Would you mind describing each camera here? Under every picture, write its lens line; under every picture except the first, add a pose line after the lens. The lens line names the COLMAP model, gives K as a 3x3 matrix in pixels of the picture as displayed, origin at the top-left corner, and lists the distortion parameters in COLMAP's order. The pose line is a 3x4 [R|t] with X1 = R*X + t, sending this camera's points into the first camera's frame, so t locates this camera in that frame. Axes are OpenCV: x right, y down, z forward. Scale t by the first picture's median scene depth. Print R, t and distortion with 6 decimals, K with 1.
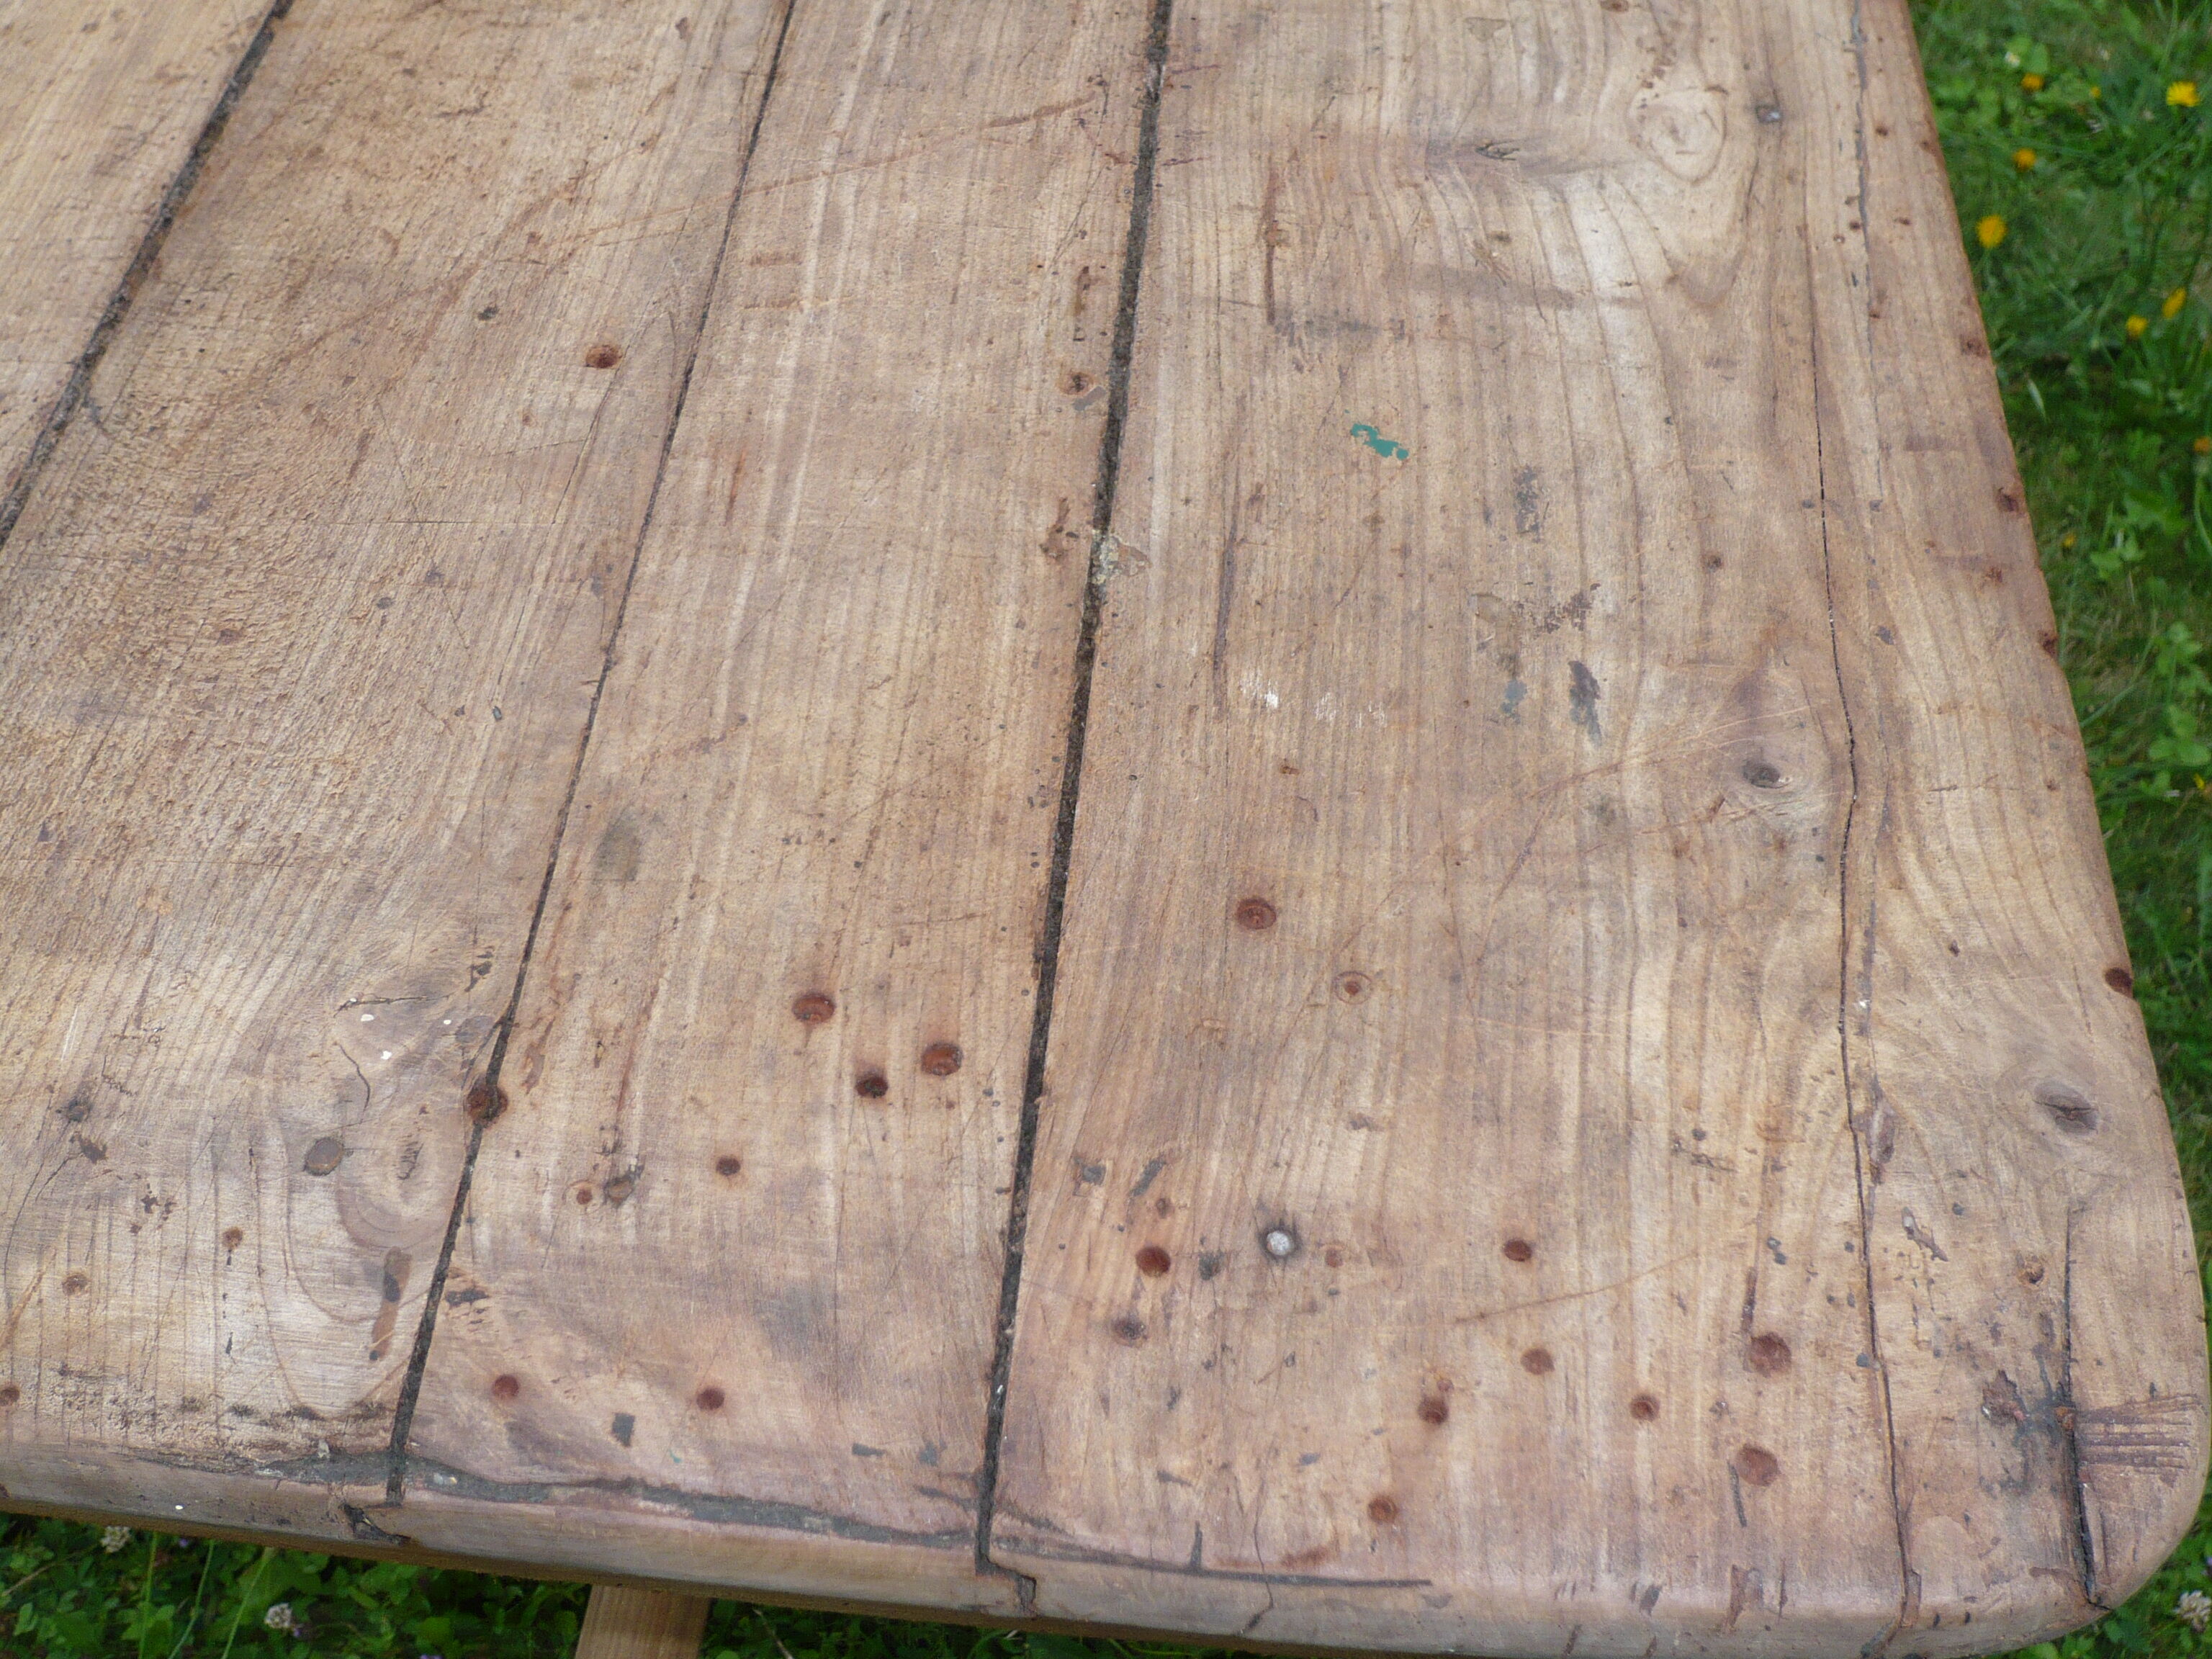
lens RADIAL K [[2646.6, 0, 1106.0], [0, 2646.6, 829.5], [0, 0, 1]] dist [-0.120279, 0.058623]
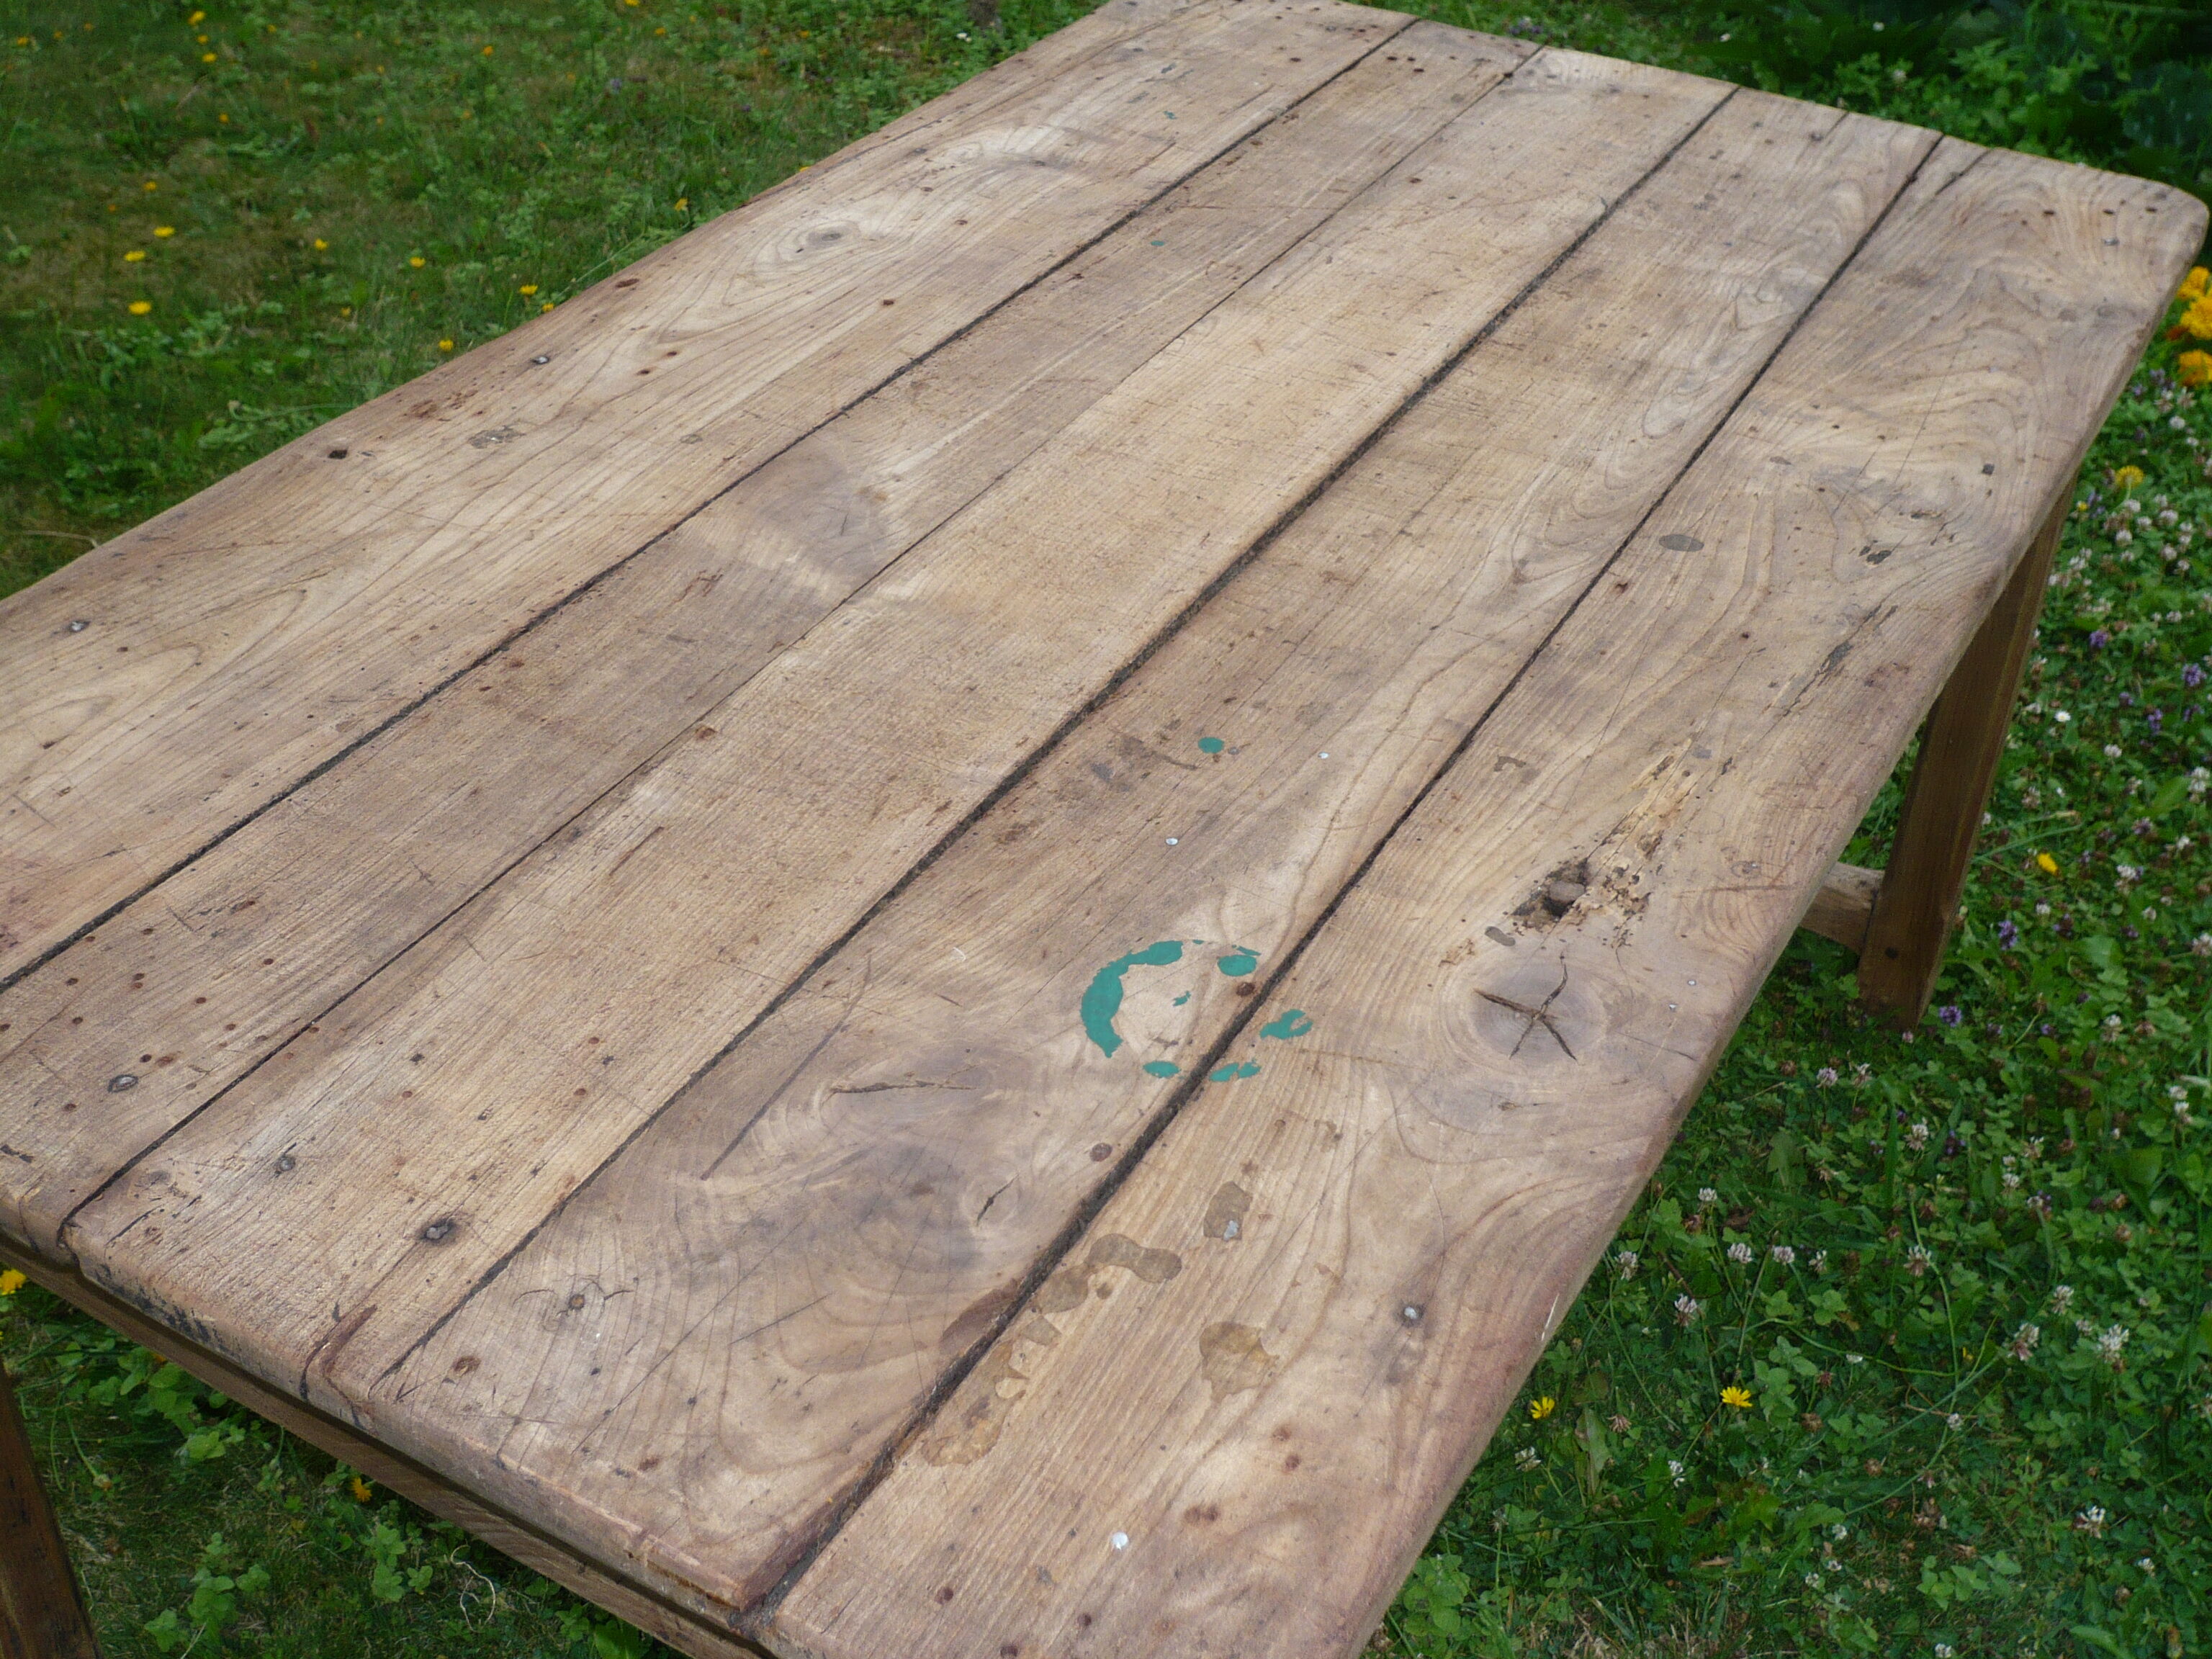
lens RADIAL K [[2646.6, 0, 1106.0], [0, 2646.6, 829.5], [0, 0, 1]] dist [-0.120279, 0.058623]
pose [[-0.906993, -0.268461, 0.324489, -1.215744], [0.293540, 0.149512, 0.944182, -3.444045], [-0.301991, 0.951617, -0.056802, 2.401182]]
